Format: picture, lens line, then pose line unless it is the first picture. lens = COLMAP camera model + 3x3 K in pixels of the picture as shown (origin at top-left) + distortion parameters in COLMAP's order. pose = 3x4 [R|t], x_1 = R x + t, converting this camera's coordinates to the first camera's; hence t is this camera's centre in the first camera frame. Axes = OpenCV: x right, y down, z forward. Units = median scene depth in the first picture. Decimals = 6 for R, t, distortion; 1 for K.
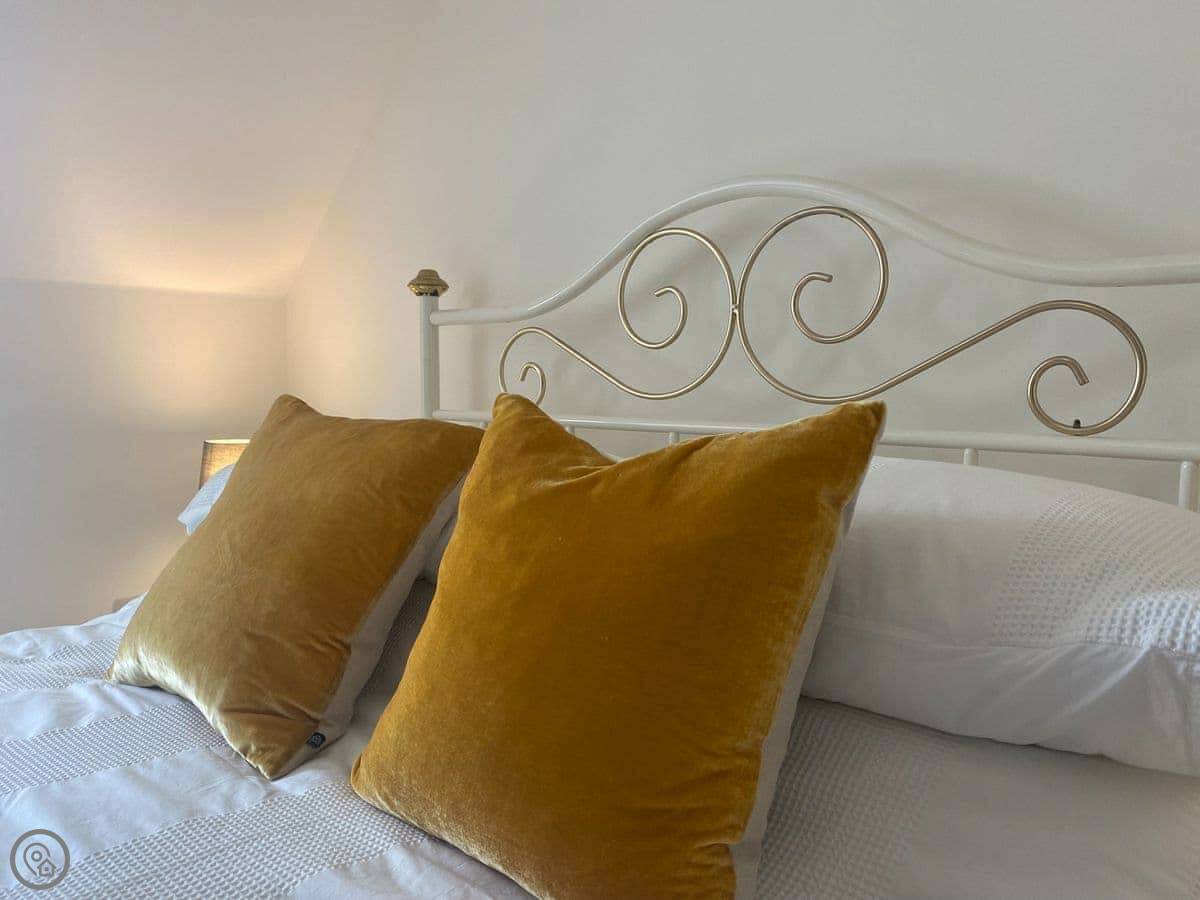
lens RADIAL K [[941.4, 0, 600.0], [0, 941.4, 450.0], [0, 0, 1]] dist [0.043019, -0.002549]
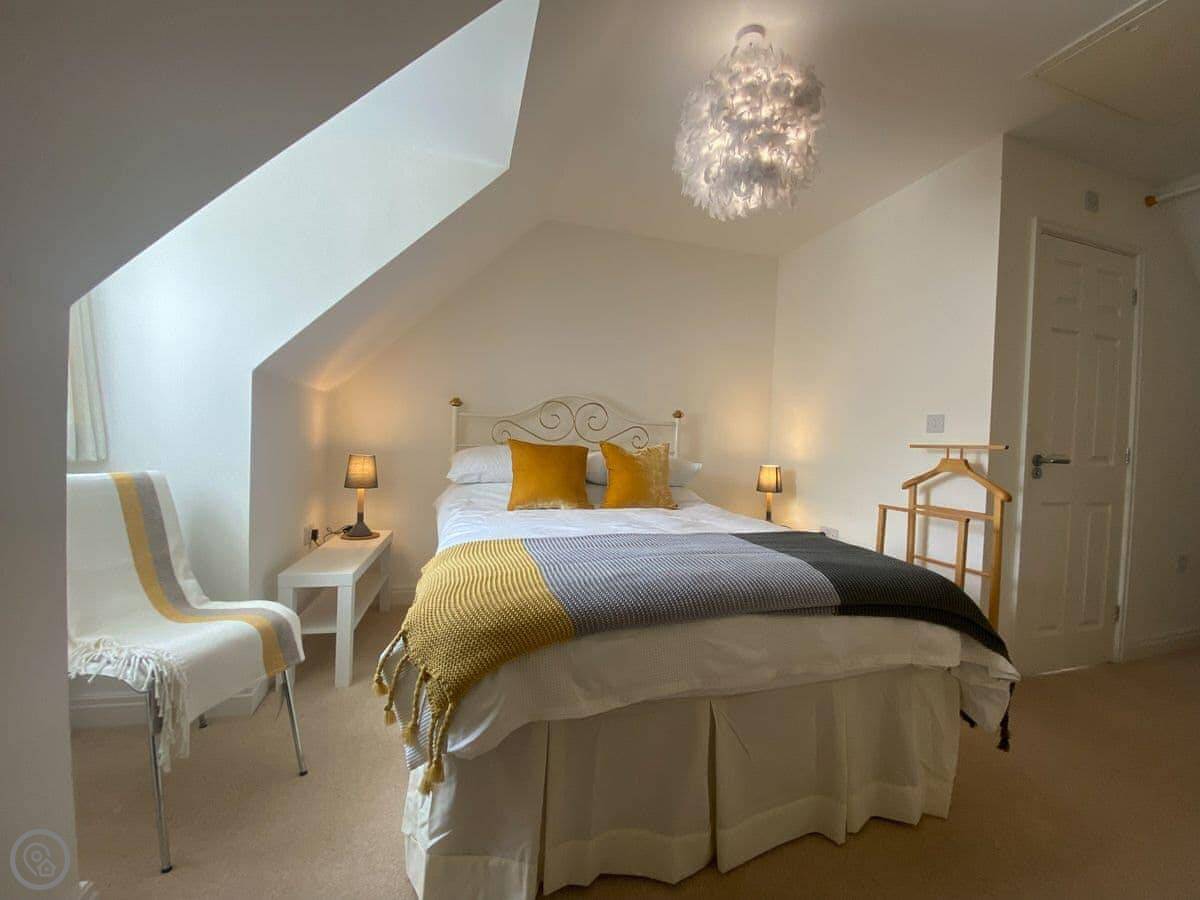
lens RADIAL K [[484.1, 0, 596.7], [0, 484.1, 451.0], [0, 0, 1]] dist [0.035440, -0.028710]
pose [[0.531678, -0.010371, 0.846883, -2.331802], [0.032963, 0.999421, -0.008455, 0.021810], [-0.846305, 0.032411, 0.531712, -0.432151]]
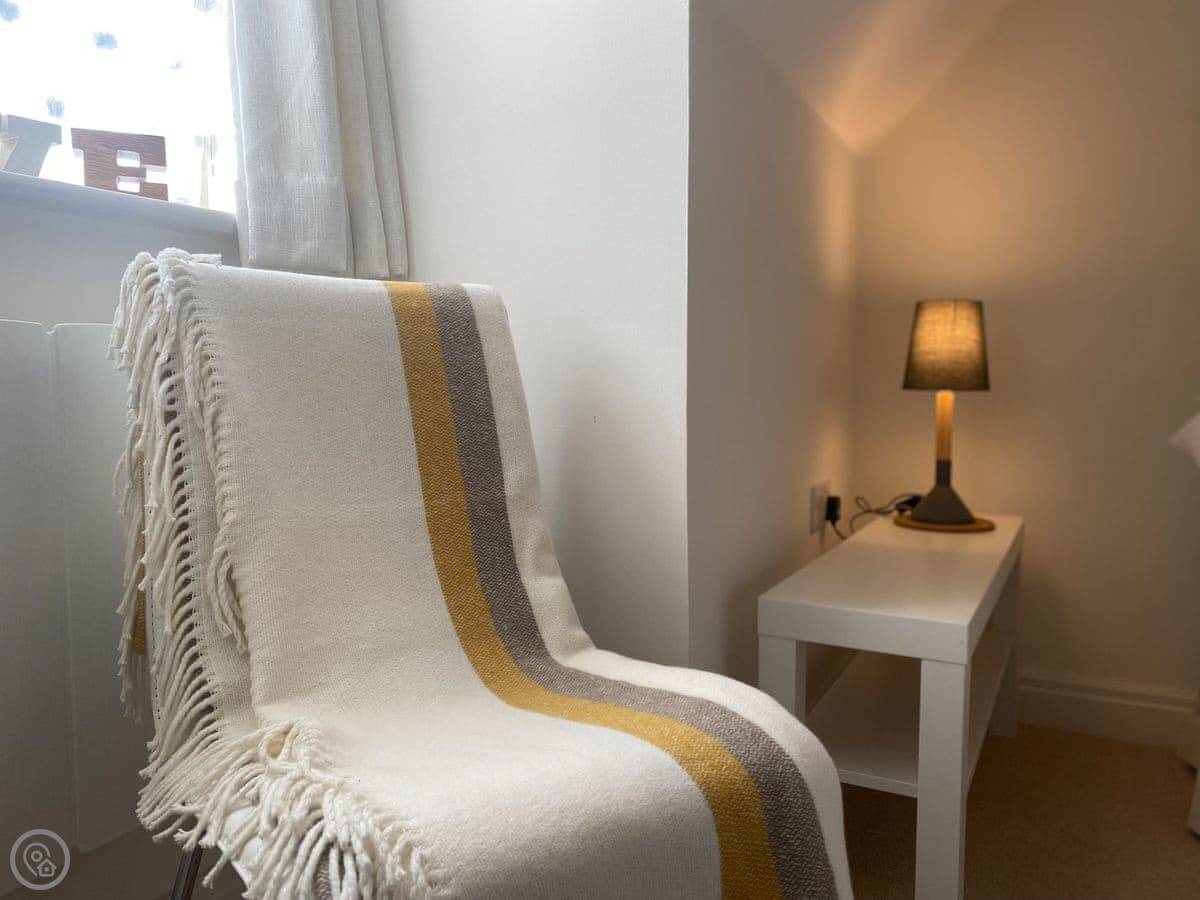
lens RADIAL K [[941.4, 0, 600.0], [0, 941.4, 450.0], [0, 0, 1]] dist [0.043019, -0.002549]
pose [[0.960850, -0.041525, 0.273941, -1.945498], [0.036835, 0.999074, 0.022244, 0.205536], [-0.274611, -0.011283, 0.961489, 0.449111]]
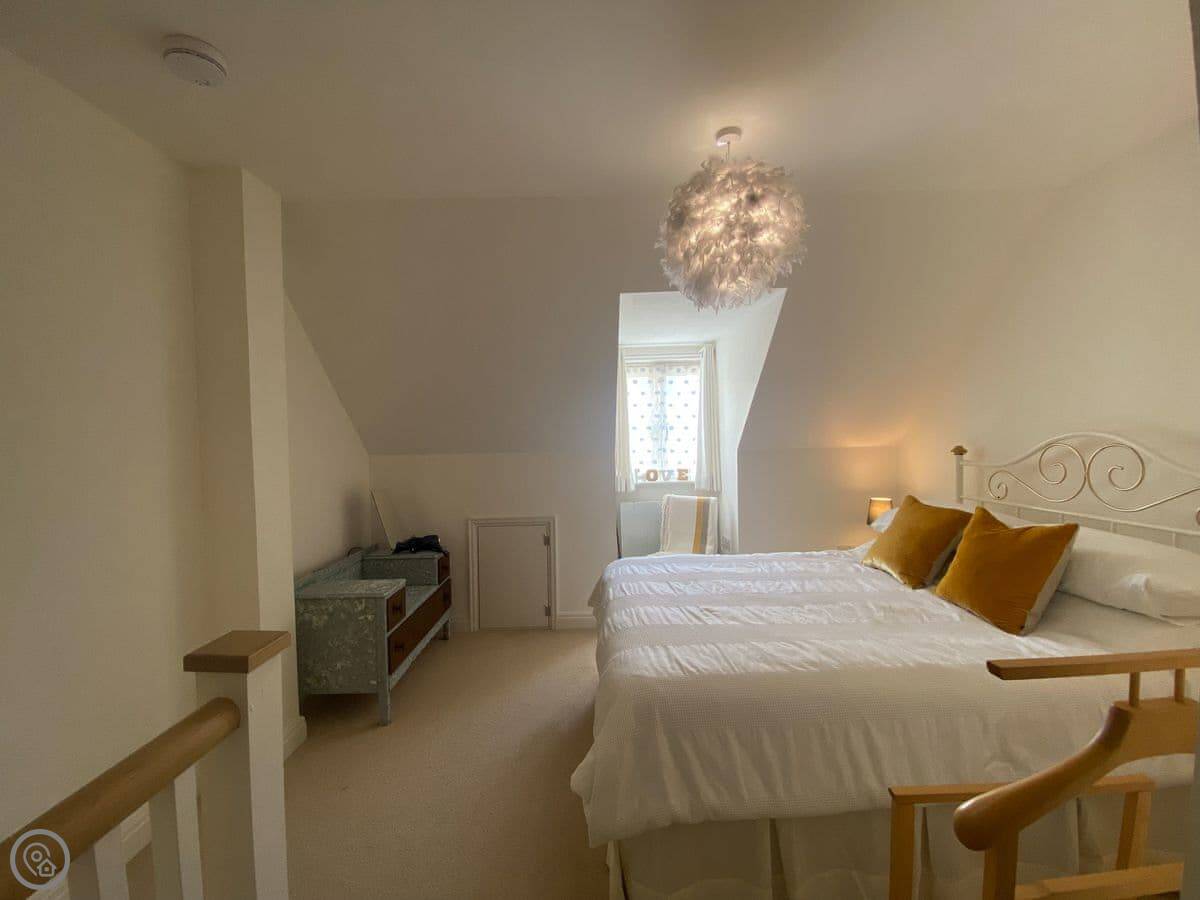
lens RADIAL K [[484.1, 0, 596.7], [0, 484.1, 451.0], [0, 0, 1]] dist [0.035440, -0.028710]
pose [[0.674722, -0.006384, -0.738045, 0.321187], [-0.026694, 0.999097, -0.033046, -0.175414], [0.737589, 0.041998, 0.673942, -1.513895]]
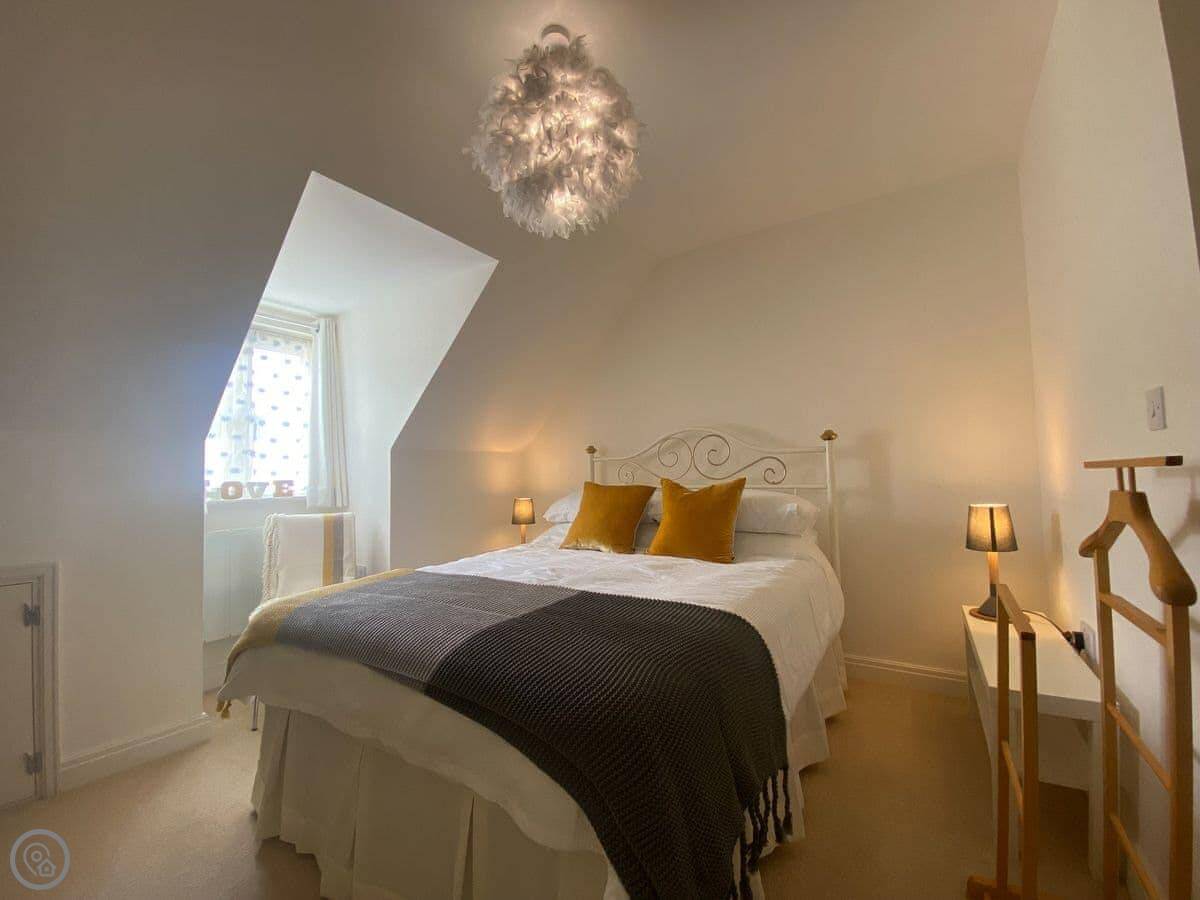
lens RADIAL K [[484.1, 0, 596.7], [0, 484.1, 451.0], [0, 0, 1]] dist [0.035440, -0.028710]
pose [[0.988065, -0.027049, 0.151641, -0.786632], [0.045600, 0.991698, -0.120230, 0.079396], [-0.147130, 0.125710, 0.981096, -1.371905]]
